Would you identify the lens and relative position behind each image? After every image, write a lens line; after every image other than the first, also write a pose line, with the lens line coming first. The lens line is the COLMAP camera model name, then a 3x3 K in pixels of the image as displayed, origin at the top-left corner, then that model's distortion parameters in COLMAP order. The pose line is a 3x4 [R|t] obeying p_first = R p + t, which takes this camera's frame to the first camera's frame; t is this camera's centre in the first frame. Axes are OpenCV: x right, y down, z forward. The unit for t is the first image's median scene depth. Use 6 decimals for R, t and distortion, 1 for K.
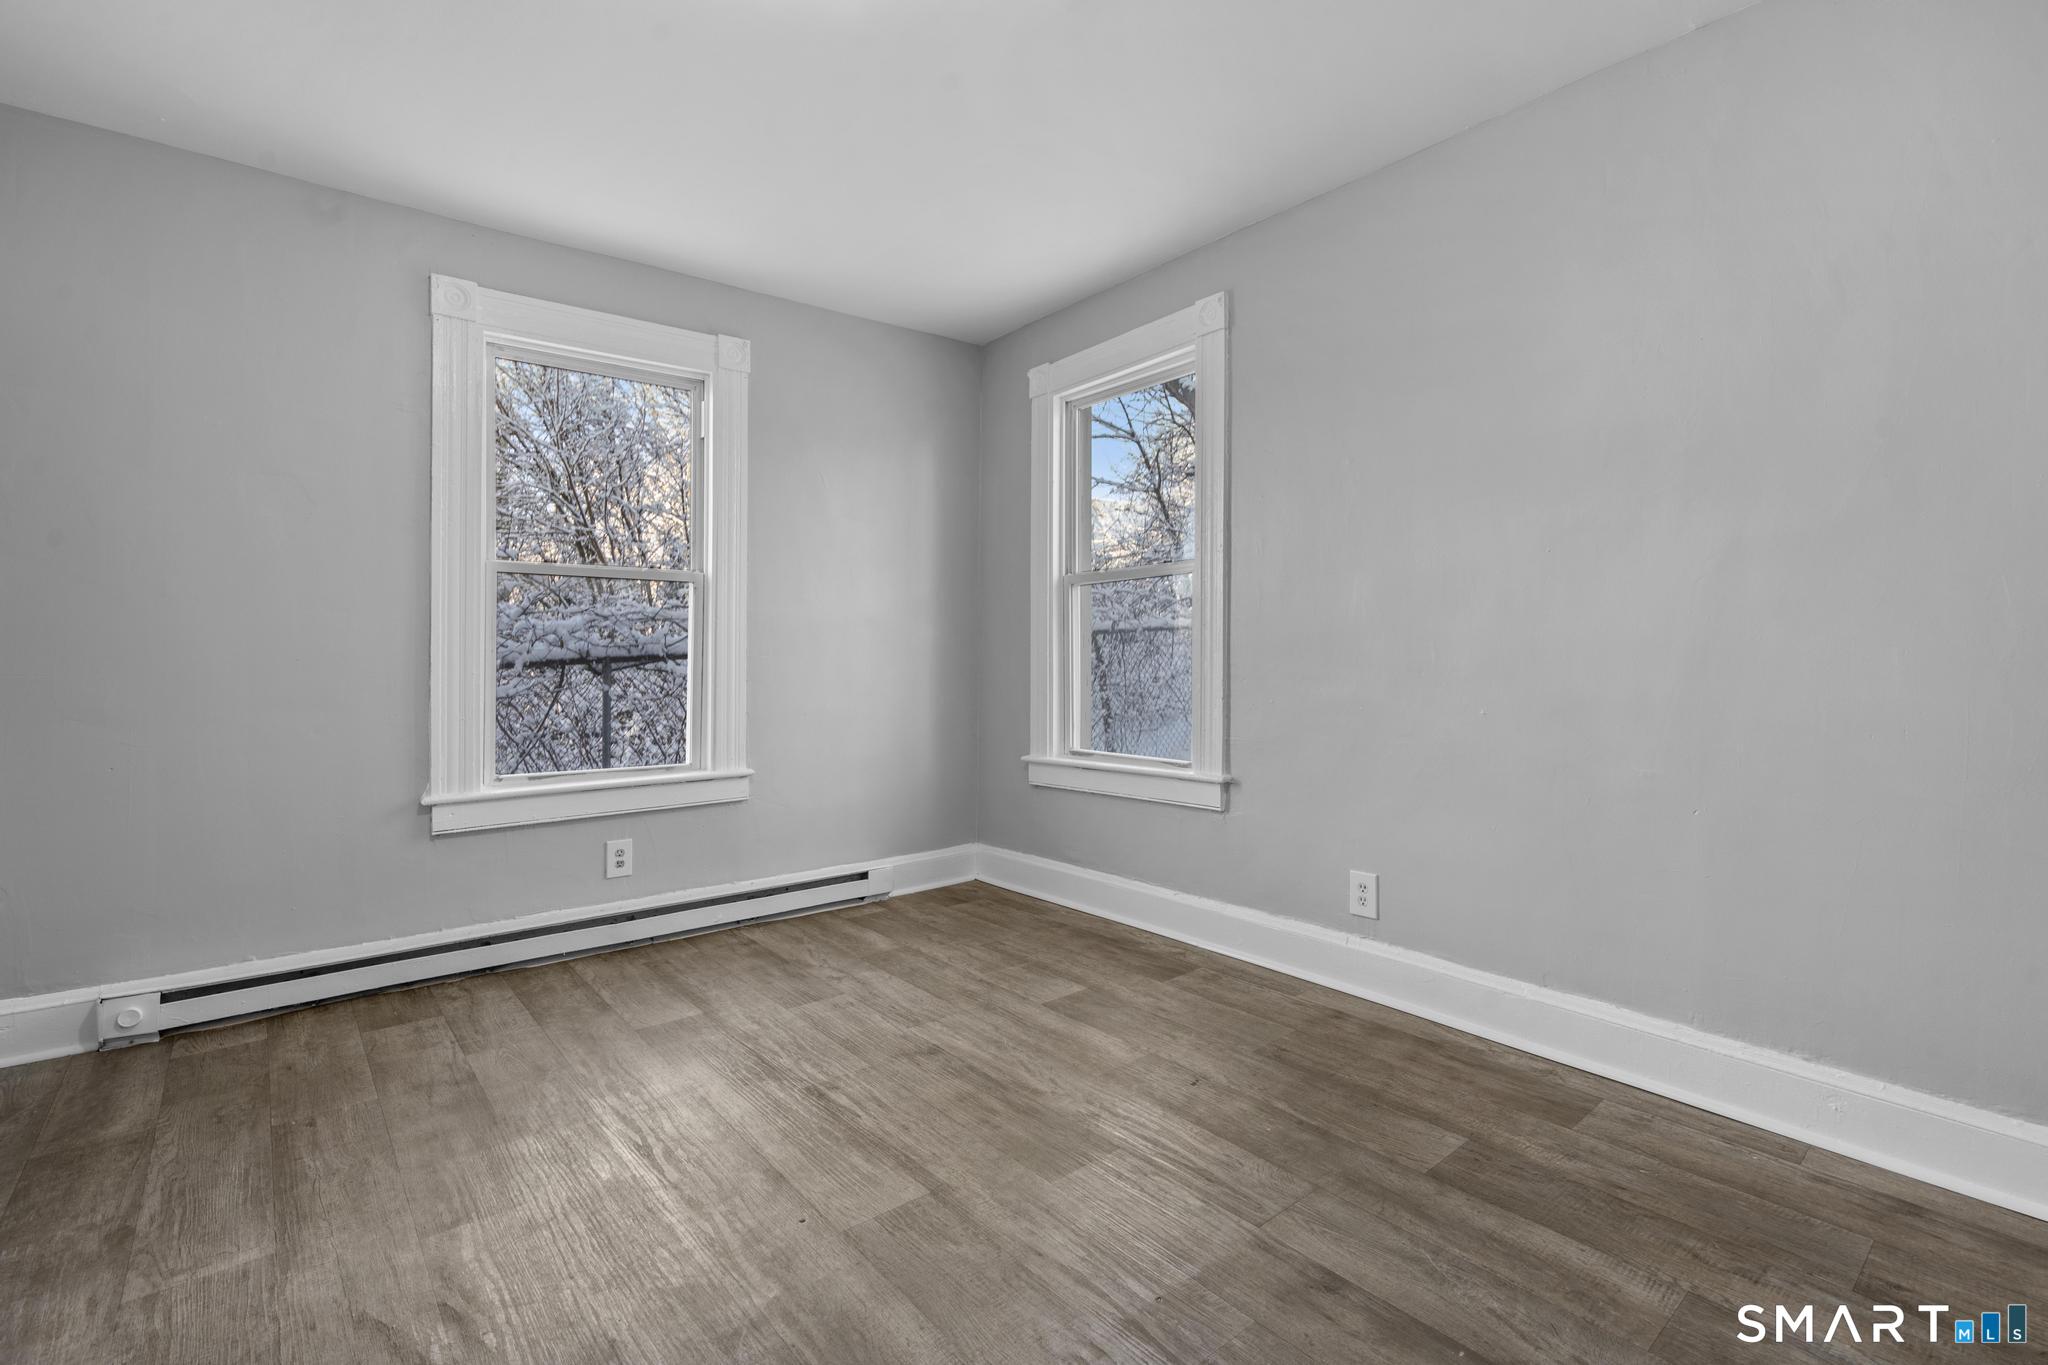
lens RADIAL K [[923.6, 0, 1024.8], [0, 923.6, 658.8], [0, 0, 1]] dist [0.002241, 0.001620]
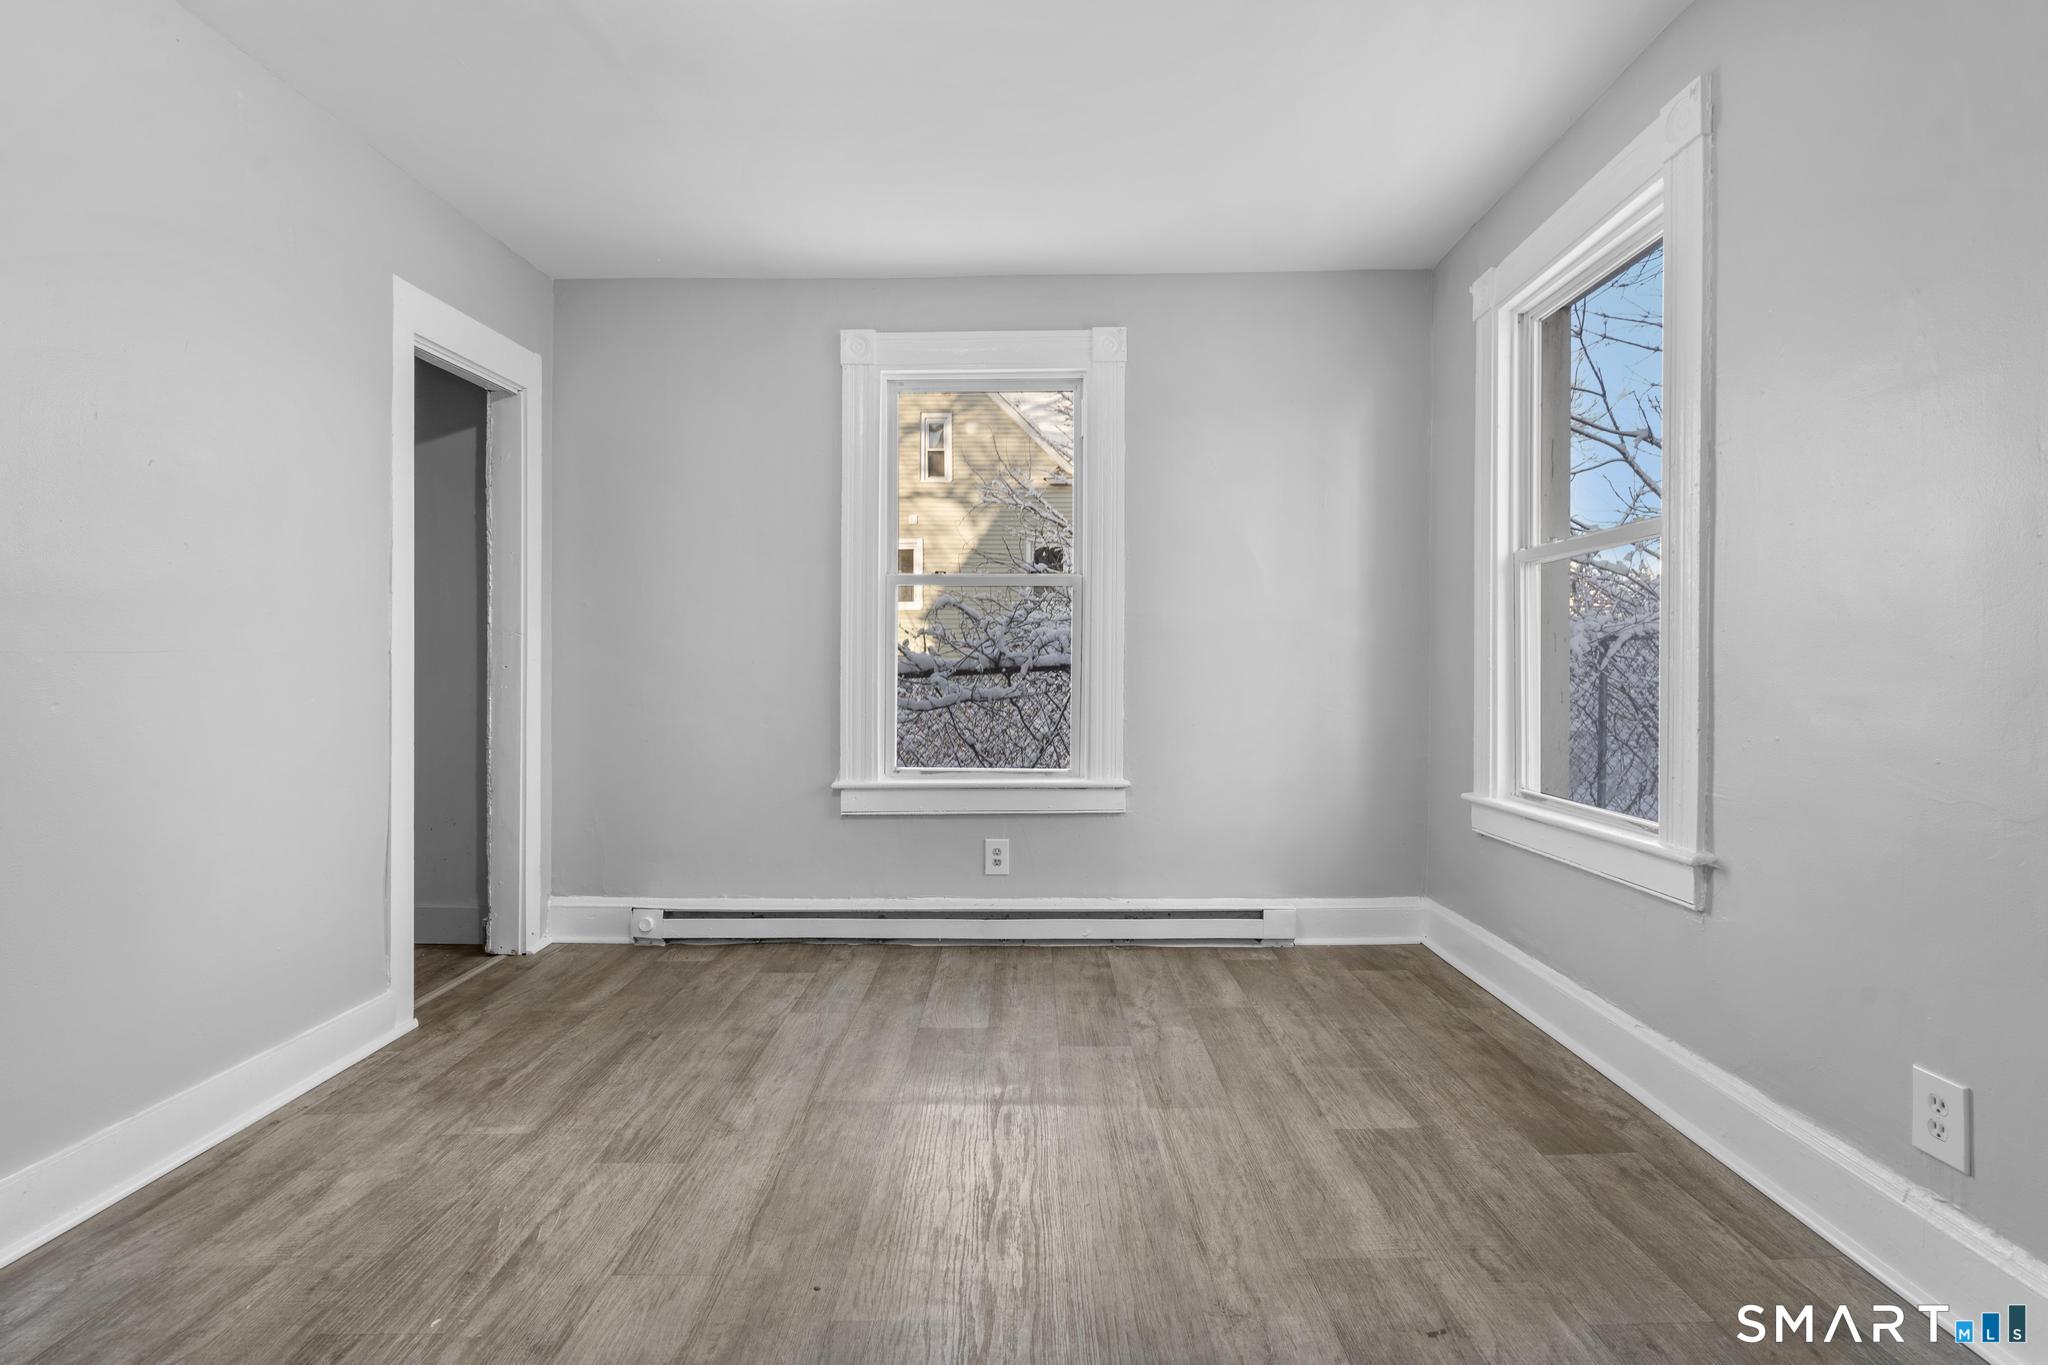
lens RADIAL K [[930.7, 0, 1034.0], [0, 930.7, 661.4], [0, 0, 1]] dist [-0.003789, 0.002122]
pose [[0.774124, 0.001707, -0.633032, 0.266531], [-0.004660, 0.999985, -0.003001, 0.001075], [0.633017, 0.005273, 0.774120, 0.235733]]
